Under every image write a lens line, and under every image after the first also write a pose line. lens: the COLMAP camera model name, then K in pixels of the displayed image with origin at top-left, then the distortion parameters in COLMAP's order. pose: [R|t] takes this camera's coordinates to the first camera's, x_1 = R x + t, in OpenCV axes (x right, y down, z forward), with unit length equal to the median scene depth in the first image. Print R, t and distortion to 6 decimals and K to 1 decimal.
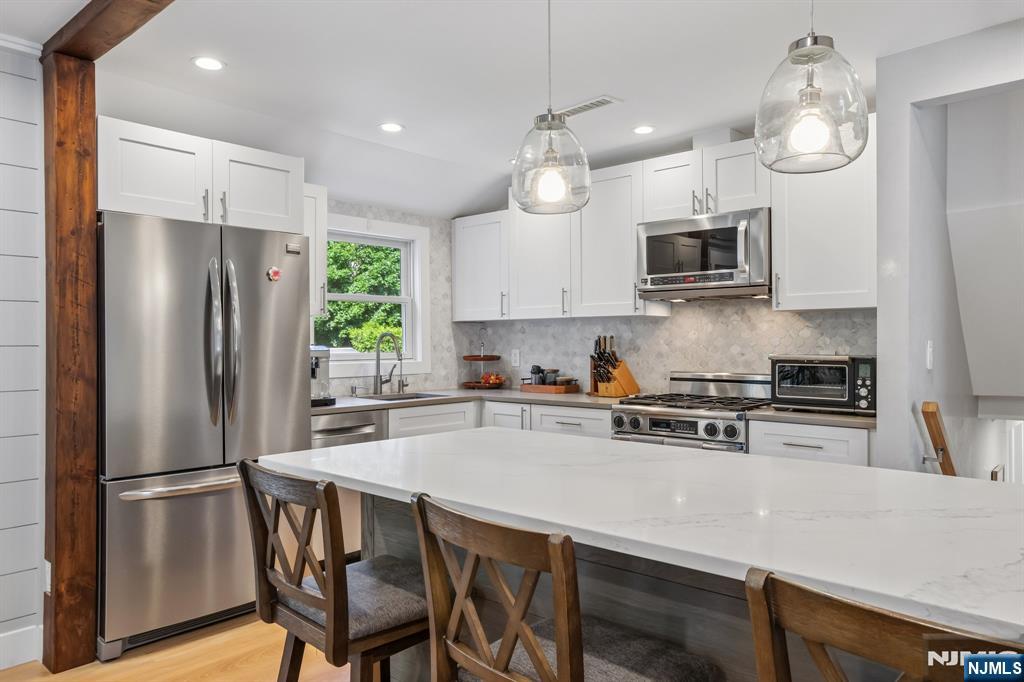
lens RADIAL K [[701.6, 0, 512.0], [0, 701.6, 341.0], [0, 0, 1]] dist [-0.001379, -0.000451]
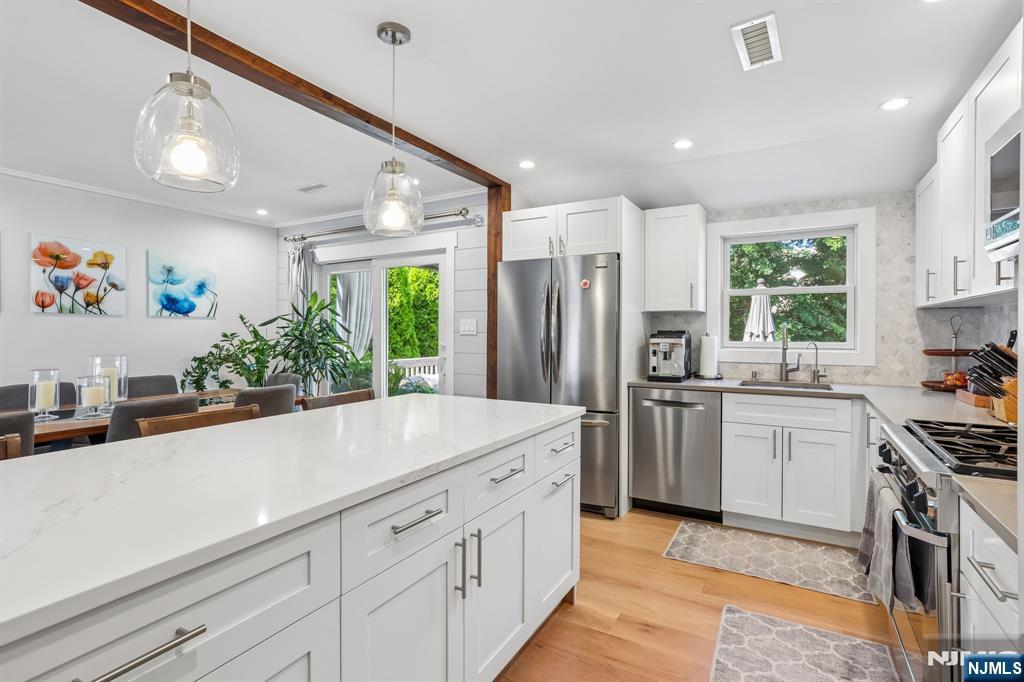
lens RADIAL K [[493.8, 0, 509.9], [0, 493.8, 329.4], [0, 0, 1]] dist [-0.035219, 0.000944]
pose [[0.201380, 0.001169, -0.979512, 0.476910], [-0.001580, 0.999998, 0.000869, -0.002070], [0.979512, 0.001372, 0.201382, 0.483621]]
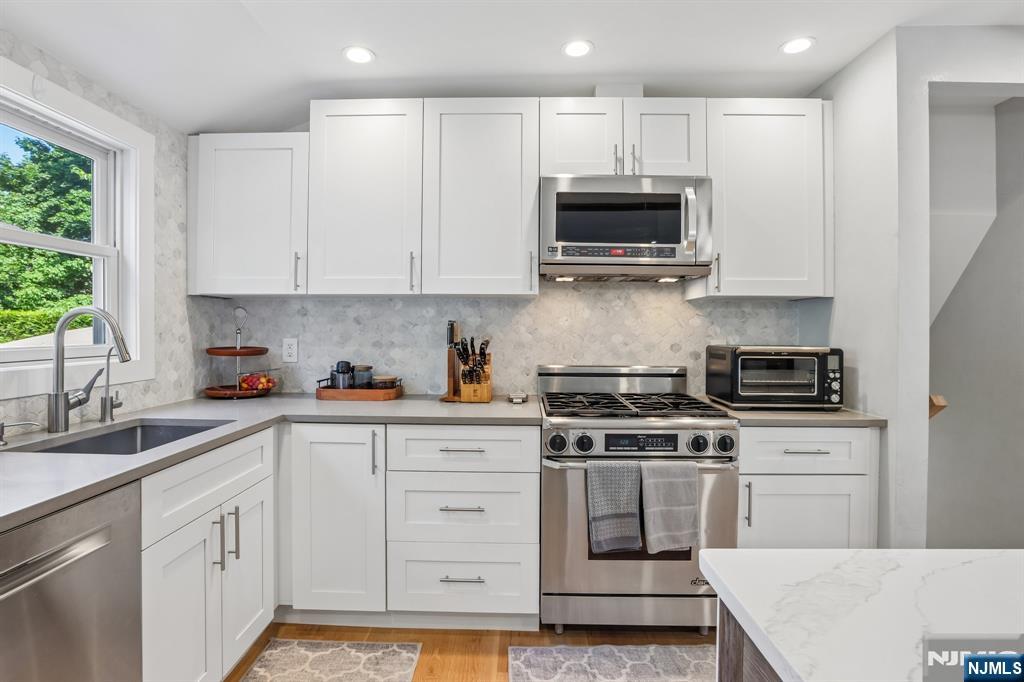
lens RADIAL K [[493.8, 0, 509.9], [0, 493.8, 329.4], [0, 0, 1]] dist [-0.035219, 0.000944]
pose [[0.759390, 0.008331, 0.650582, -0.182634], [-0.008859, 0.999958, -0.002464, 0.002668], [-0.650575, -0.003892, 0.759432, 0.580480]]
